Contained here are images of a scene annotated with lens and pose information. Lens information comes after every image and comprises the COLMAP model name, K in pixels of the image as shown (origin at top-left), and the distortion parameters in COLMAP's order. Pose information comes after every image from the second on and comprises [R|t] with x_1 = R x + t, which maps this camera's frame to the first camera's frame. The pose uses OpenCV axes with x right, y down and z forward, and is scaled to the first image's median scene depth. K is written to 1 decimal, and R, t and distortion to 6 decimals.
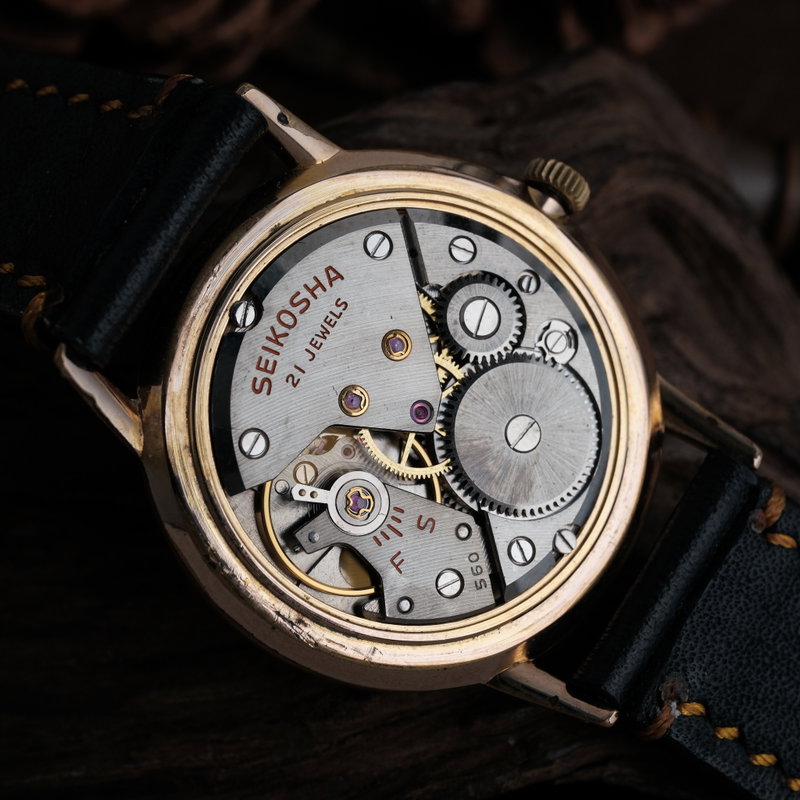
lens RADIAL K [[1471.1, 0, 400.0], [0, 1471.1, 400.0], [0, 0, 1]] dist [-0.193150, -0.366626]
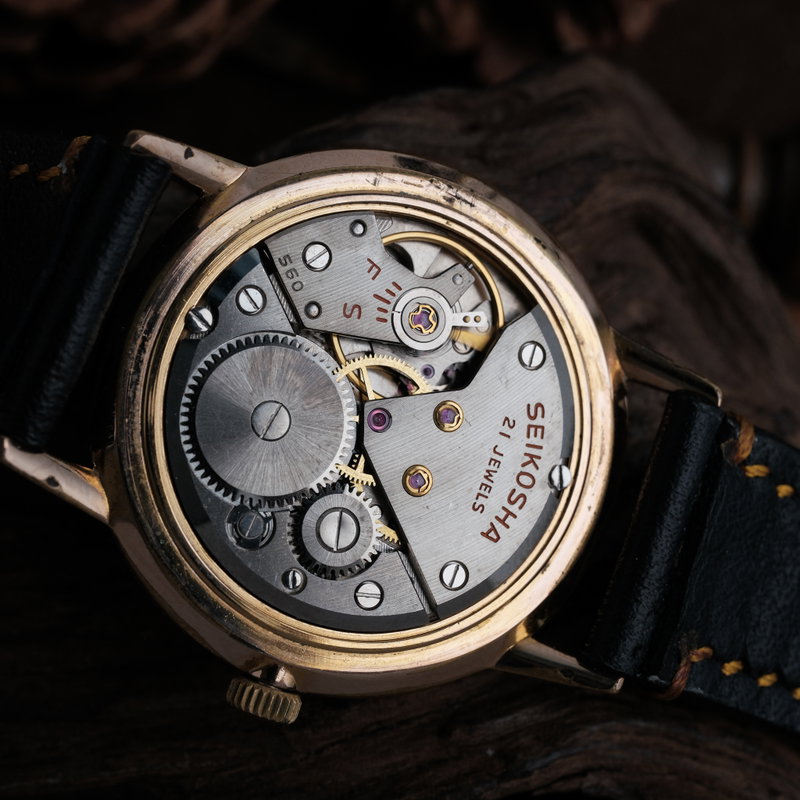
lens RADIAL K [[1471.1, 0, 400.0], [0, 1471.1, 400.0], [0, 0, 1]] dist [-0.193150, -0.366626]
pose [[-0.843903, 0.159595, -0.512208, 0.502772], [-0.238473, -0.966814, 0.091661, -0.071826], [-0.480581, 0.199501, 0.853956, 0.143223]]
